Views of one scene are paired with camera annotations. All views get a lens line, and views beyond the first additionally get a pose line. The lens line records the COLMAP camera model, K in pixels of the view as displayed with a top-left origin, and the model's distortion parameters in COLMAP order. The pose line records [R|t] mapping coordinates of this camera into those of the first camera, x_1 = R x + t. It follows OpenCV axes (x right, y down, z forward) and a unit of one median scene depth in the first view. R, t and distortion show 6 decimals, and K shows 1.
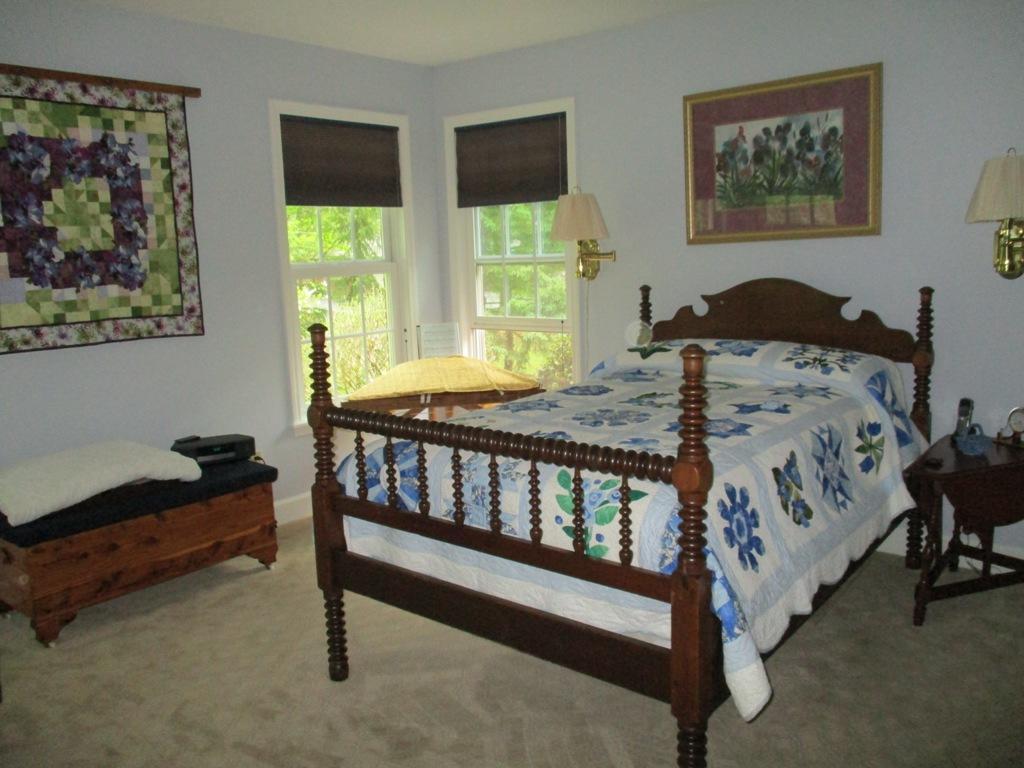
lens RADIAL K [[864.9, 0, 515.9], [0, 864.9, 383.3], [0, 0, 1]] dist [-0.006773, -0.014670]
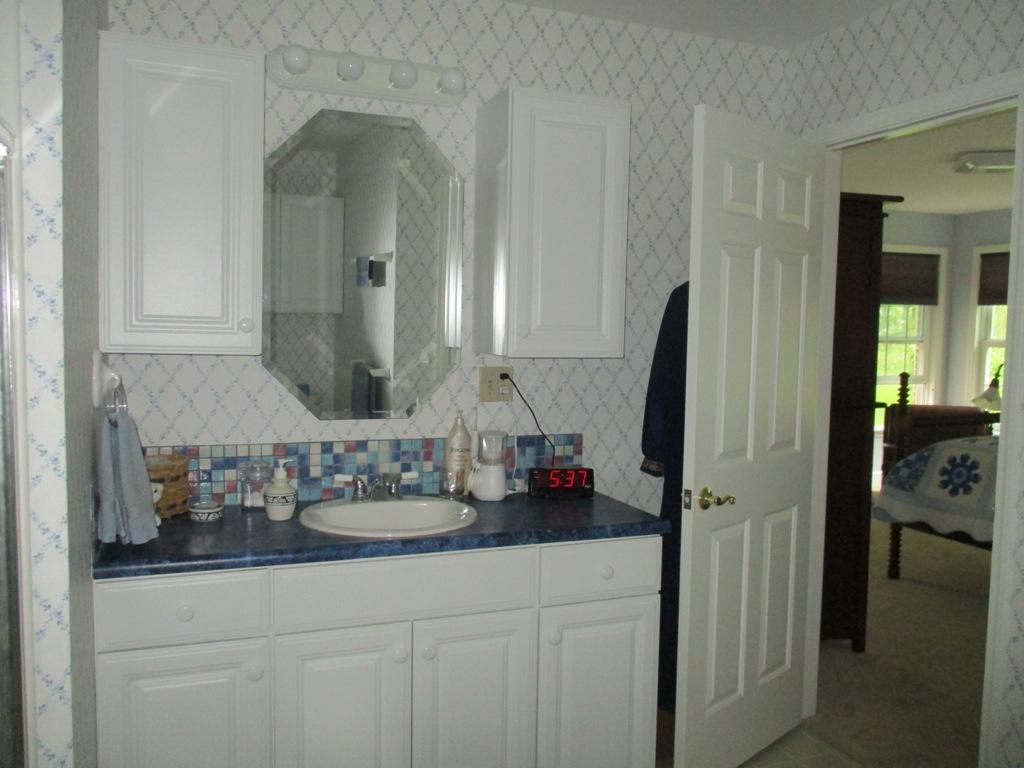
lens RADIAL K [[864.9, 0, 515.9], [0, 864.9, 383.3], [0, 0, 1]] dist [-0.006773, -0.014670]
pose [[-0.510337, 0.082967, -0.855963, 1.110529], [-0.135382, 0.975173, 0.175238, -0.140949], [0.849251, 0.205312, -0.486435, 0.678532]]
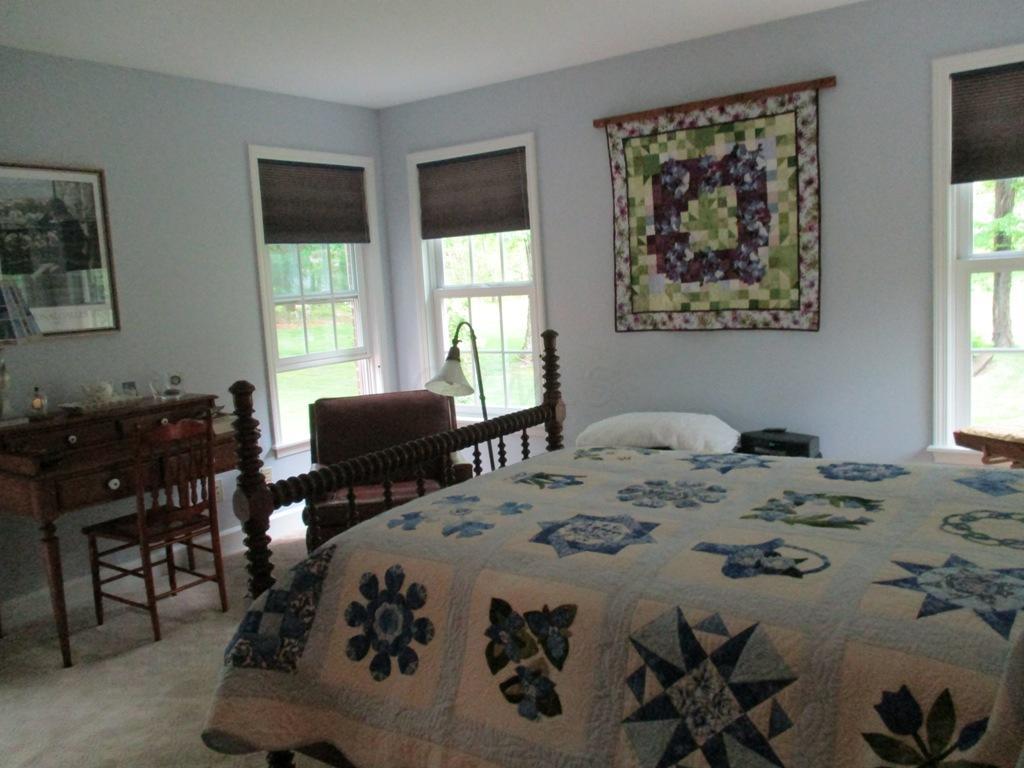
lens RADIAL K [[864.9, 0, 515.9], [0, 864.9, 383.3], [0, 0, 1]] dist [-0.006773, -0.014670]
pose [[0.035231, 0.151151, -0.987883, 0.669901], [-0.095670, 0.984467, 0.147216, -0.121057], [0.994789, 0.089324, 0.049144, 0.679966]]
